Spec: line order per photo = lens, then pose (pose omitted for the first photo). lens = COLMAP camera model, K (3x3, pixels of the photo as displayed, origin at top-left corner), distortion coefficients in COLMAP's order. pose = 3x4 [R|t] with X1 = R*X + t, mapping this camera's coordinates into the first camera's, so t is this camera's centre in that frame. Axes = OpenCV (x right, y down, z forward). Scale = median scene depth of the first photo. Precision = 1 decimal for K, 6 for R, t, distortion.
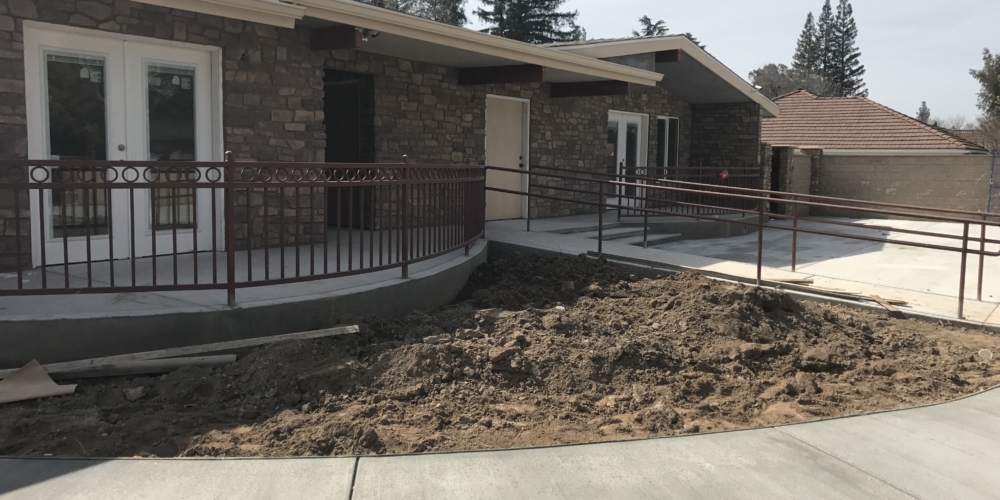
lens RADIAL K [[810.7, 0, 495.1], [0, 810.7, 225.7], [0, 0, 1]] dist [0.005216, 0.011866]
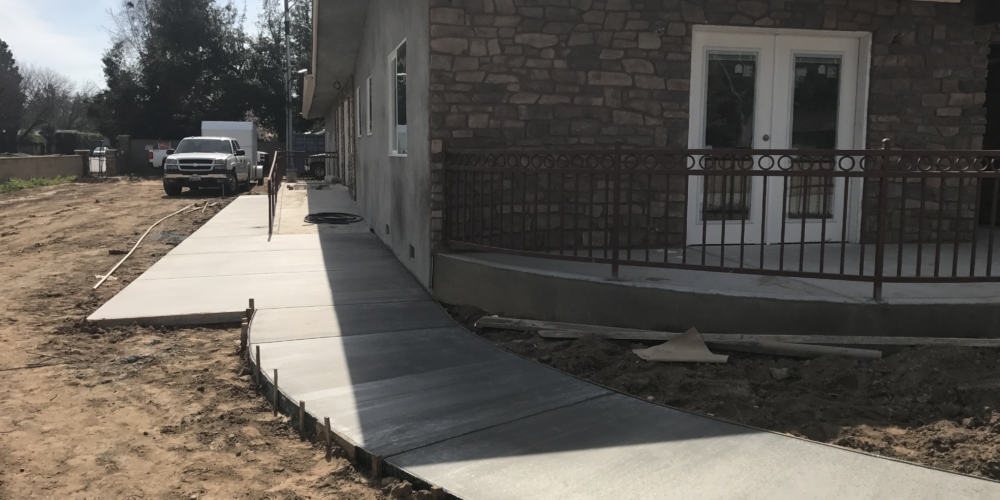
lens RADIAL K [[810.7, 0, 495.1], [0, 810.7, 225.7], [0, 0, 1]] dist [0.005216, 0.011866]
pose [[0.762559, 0.054815, -0.644593, -0.054880], [-0.047731, 0.998455, 0.028440, 0.004915], [0.645156, 0.009079, 0.763997, -0.028589]]
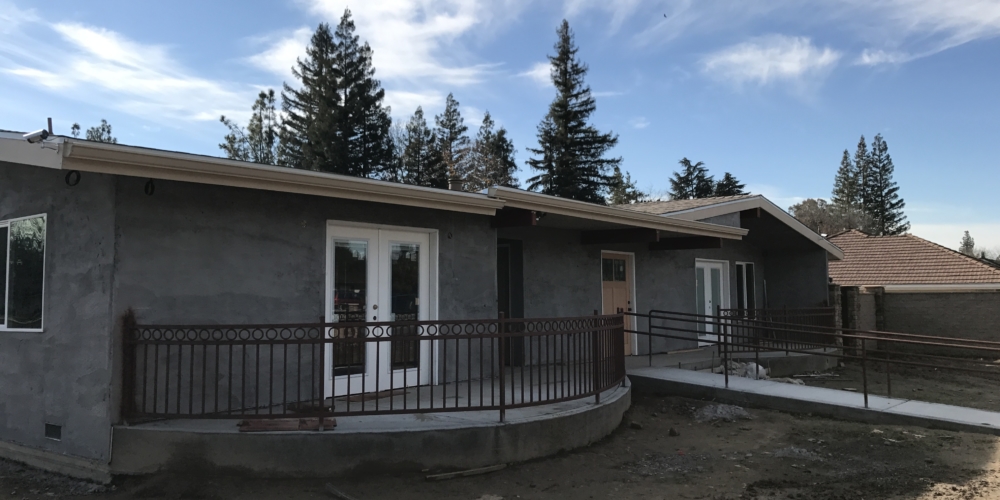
lens RADIAL K [[773.8, 0, 500.0], [0, 773.8, 250.0], [0, 0, 1]] dist [0.002701, 0.001183]
pose [[0.997724, -0.024776, -0.062715, -0.238646], [0.015500, 0.989414, -0.144292, -0.003307], [0.065626, 0.142991, 0.987546, -0.375422]]
